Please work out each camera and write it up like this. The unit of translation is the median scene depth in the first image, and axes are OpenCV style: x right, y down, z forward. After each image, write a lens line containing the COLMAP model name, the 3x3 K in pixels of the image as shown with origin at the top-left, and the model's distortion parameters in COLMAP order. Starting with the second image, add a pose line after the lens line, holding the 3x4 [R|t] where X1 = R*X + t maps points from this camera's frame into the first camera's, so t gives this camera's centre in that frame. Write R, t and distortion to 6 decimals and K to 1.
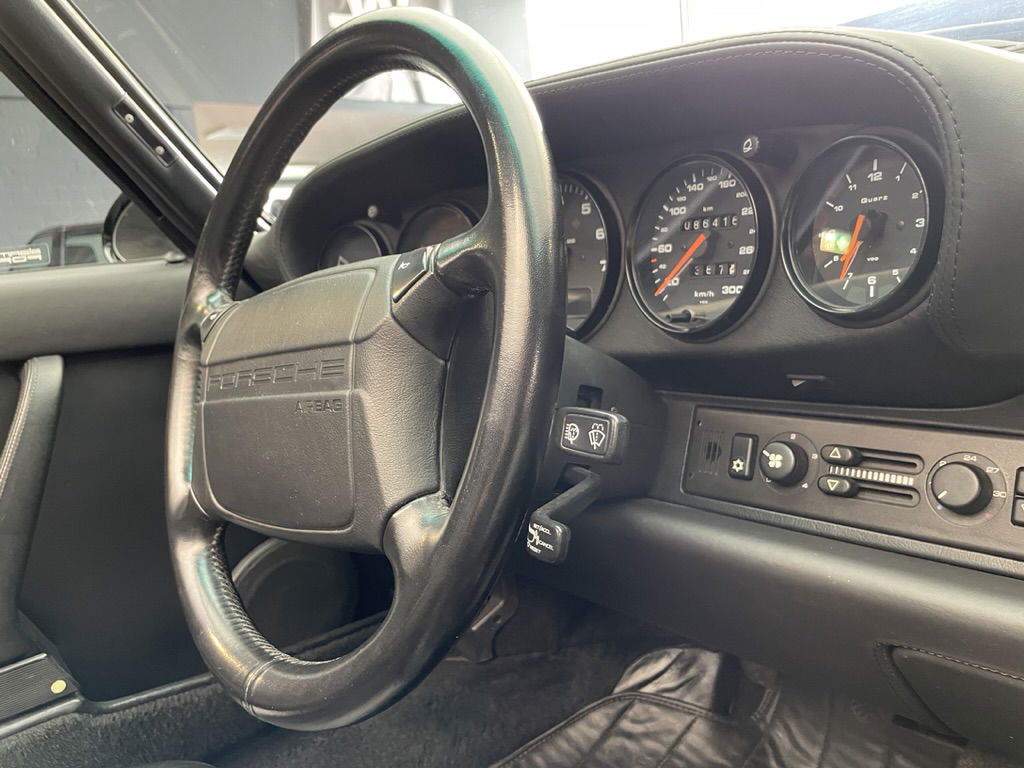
lens RADIAL K [[799.7, 0, 510.4], [0, 799.7, 366.3], [0, 0, 1]] dist [0.009009, 0.001249]
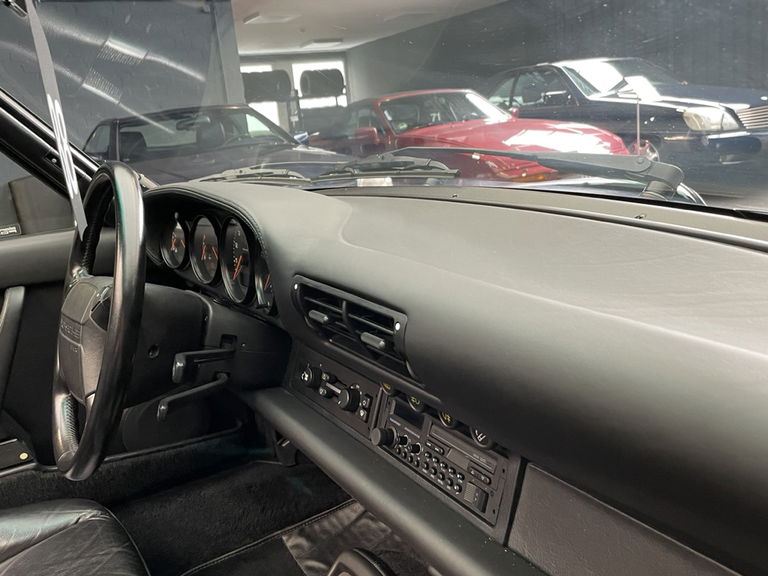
lens RADIAL K [[711.4, 0, 384.0], [0, 711.4, 288.0], [0, 0, 1]] dist [0.075834, -0.000547]
pose [[0.981459, 0.049259, -0.185234, 0.574916], [-0.030947, 0.994457, 0.100483, -0.202374], [0.189157, -0.092888, 0.977544, -0.499151]]
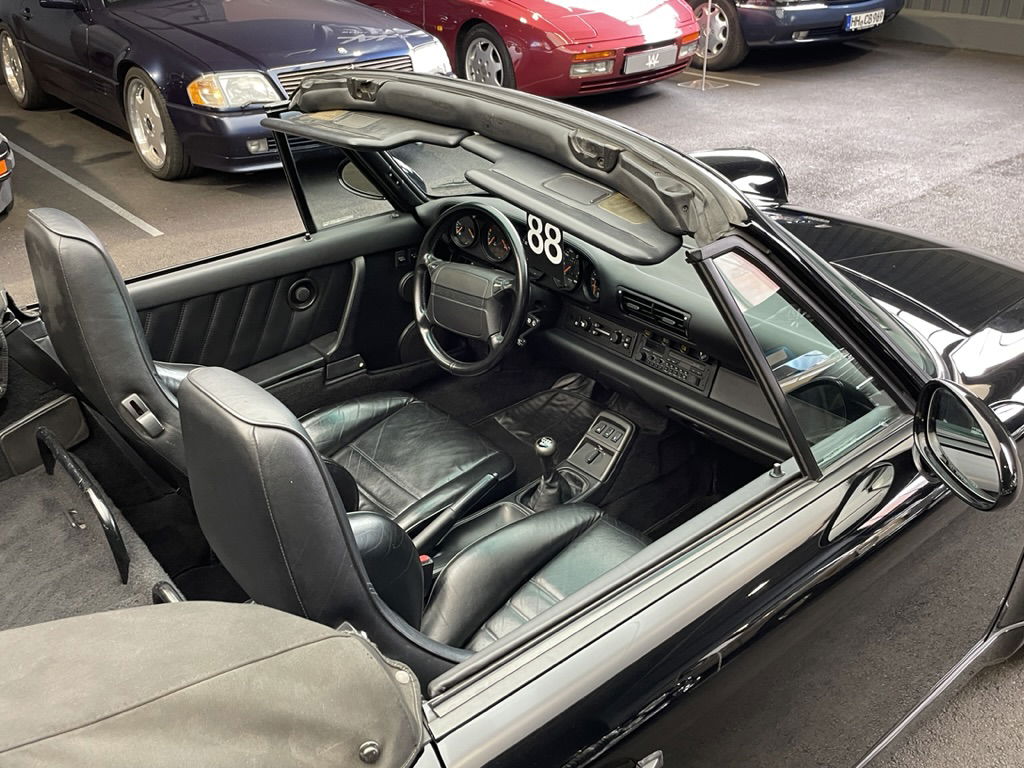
lens RADIAL K [[934.8, 0, 512.0], [0, 934.8, 384.0], [0, 0, 1]] dist [0.161508, 0.001246]
pose [[0.996504, 0.082332, 0.014215, -0.036459], [-0.082322, 0.938477, 0.335386, -0.744757], [0.014273, -0.335384, 0.941974, -2.279732]]
